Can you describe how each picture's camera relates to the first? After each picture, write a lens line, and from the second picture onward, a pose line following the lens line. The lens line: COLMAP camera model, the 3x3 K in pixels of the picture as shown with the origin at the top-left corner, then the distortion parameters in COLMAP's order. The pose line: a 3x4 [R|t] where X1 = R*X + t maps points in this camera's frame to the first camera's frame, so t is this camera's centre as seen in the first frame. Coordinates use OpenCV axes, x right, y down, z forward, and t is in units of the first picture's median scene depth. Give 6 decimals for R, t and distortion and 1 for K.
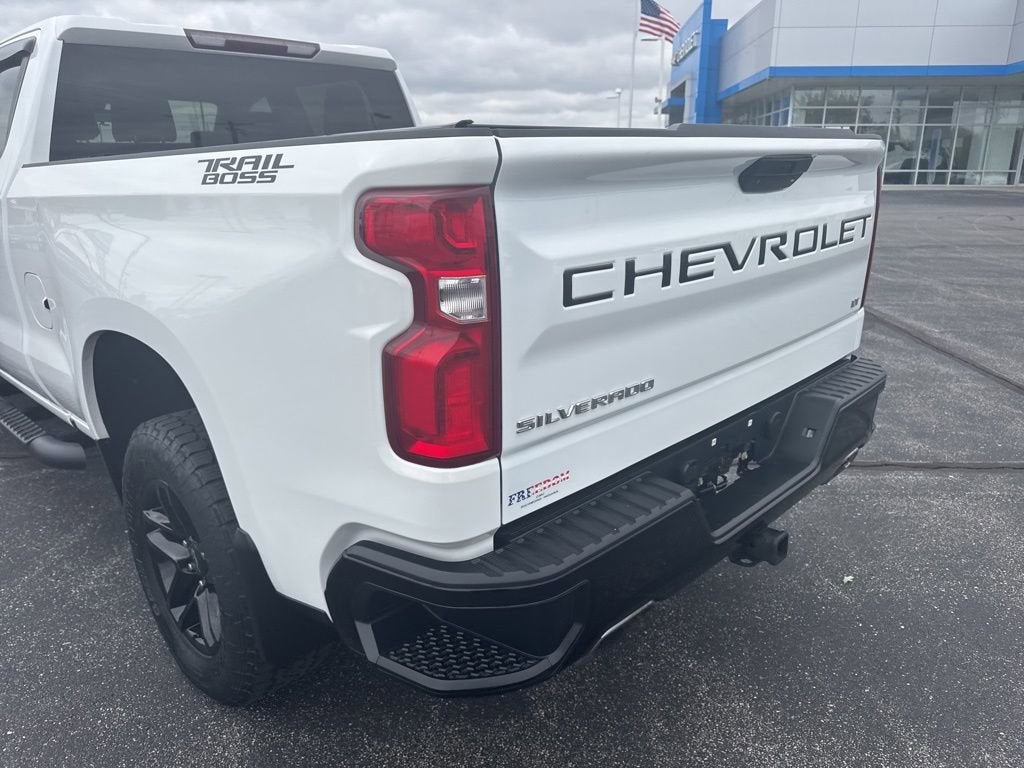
lens RADIAL K [[722.8, 0, 505.1], [0, 722.8, 374.7], [0, 0, 1]] dist [0.032128, -0.047335]
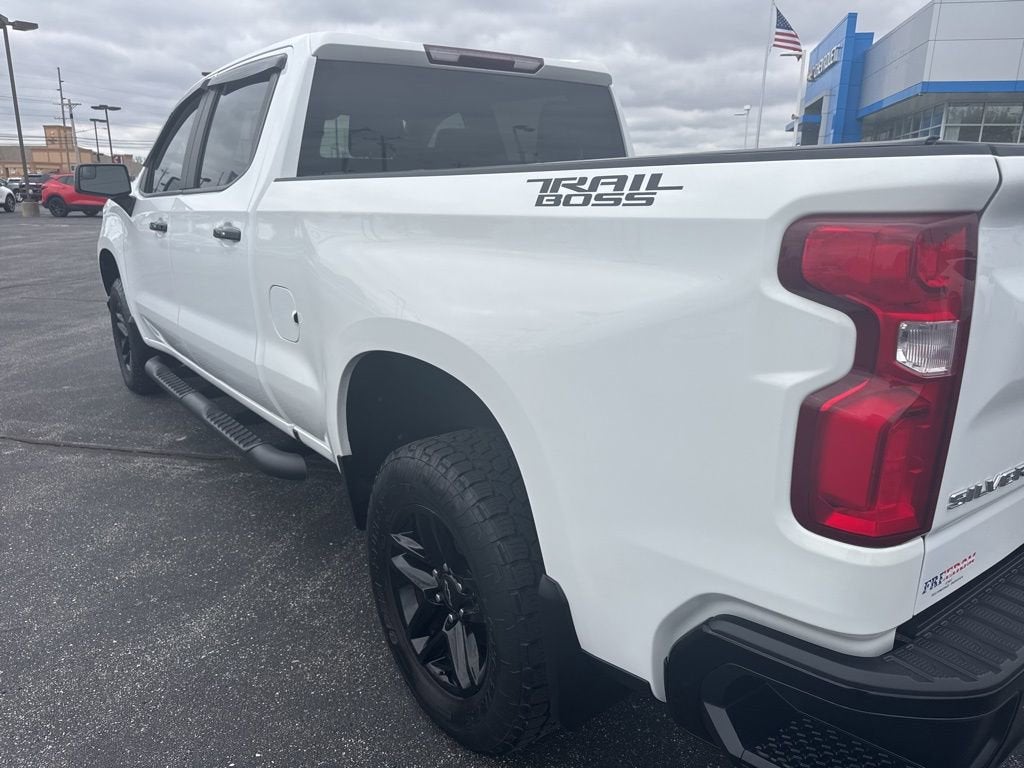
lens RADIAL K [[722.8, 0, 504.2], [0, 722.8, 373.9], [0, 0, 1]] dist [0.032128, -0.047335]
pose [[0.988629, 0.049874, -0.141863, -0.248363], [-0.052925, 0.998440, -0.017815, -0.021493], [0.140753, 0.025121, 0.989726, 0.062732]]
